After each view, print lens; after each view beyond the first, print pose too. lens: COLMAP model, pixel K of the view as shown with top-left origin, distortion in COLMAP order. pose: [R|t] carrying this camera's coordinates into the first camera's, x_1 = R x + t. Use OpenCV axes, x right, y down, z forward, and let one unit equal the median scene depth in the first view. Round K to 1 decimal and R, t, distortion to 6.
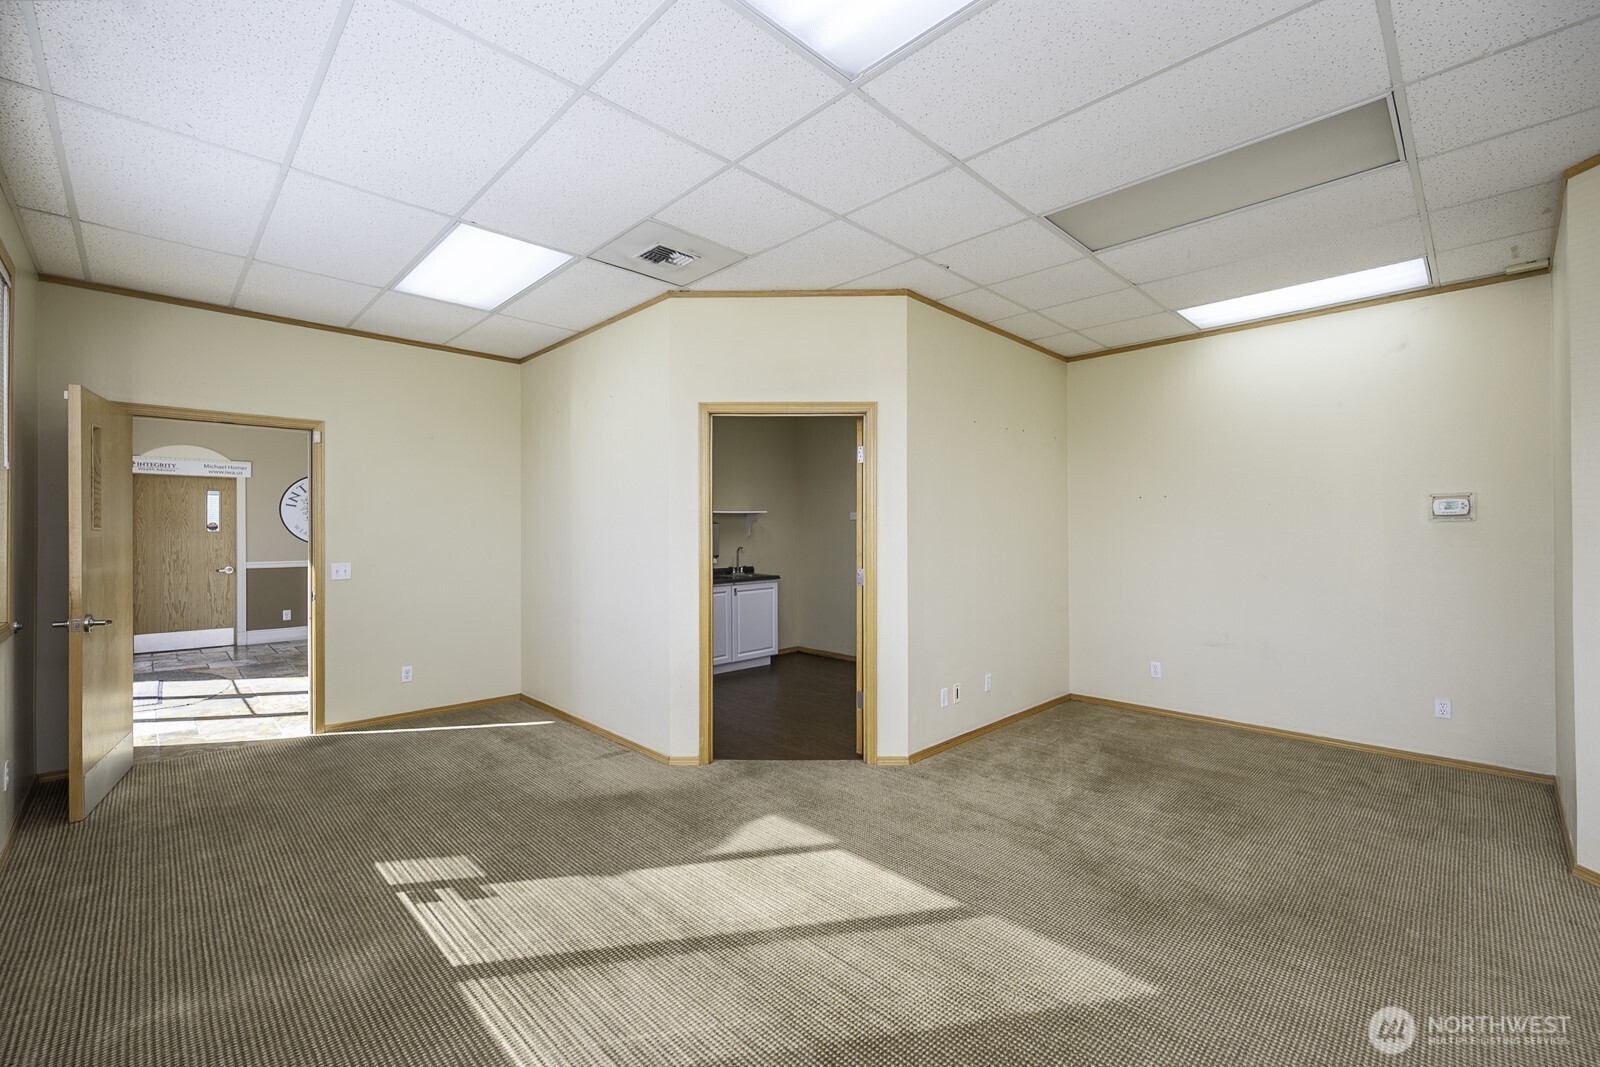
lens RADIAL K [[675.3, 0, 808.1], [0, 675.3, 529.7], [0, 0, 1]] dist [-0.001263, 0.000085]
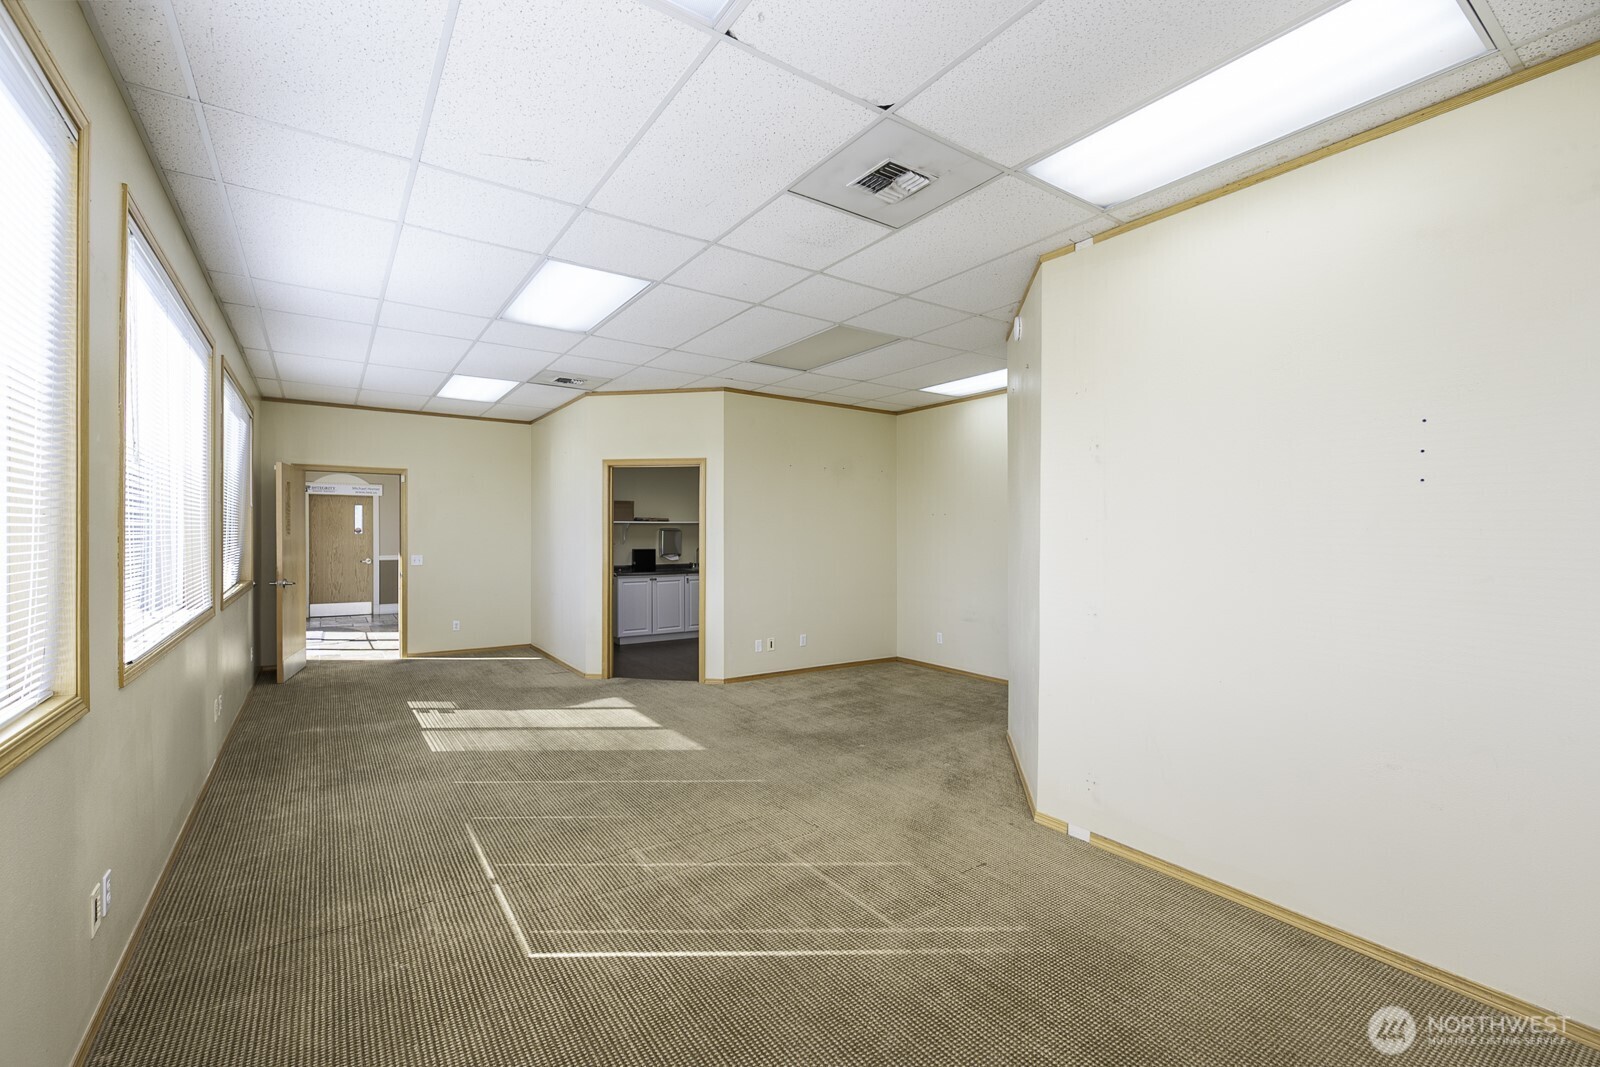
lens RADIAL K [[675.3, 0, 792.4], [0, 675.3, 537.6], [0, 0, 1]] dist [-0.001263, 0.000085]
pose [[0.985686, 0.005866, -0.168487, 0.547562], [-0.004295, 0.999944, 0.009683, -0.015277], [0.168535, -0.008821, 0.985656, -0.522860]]
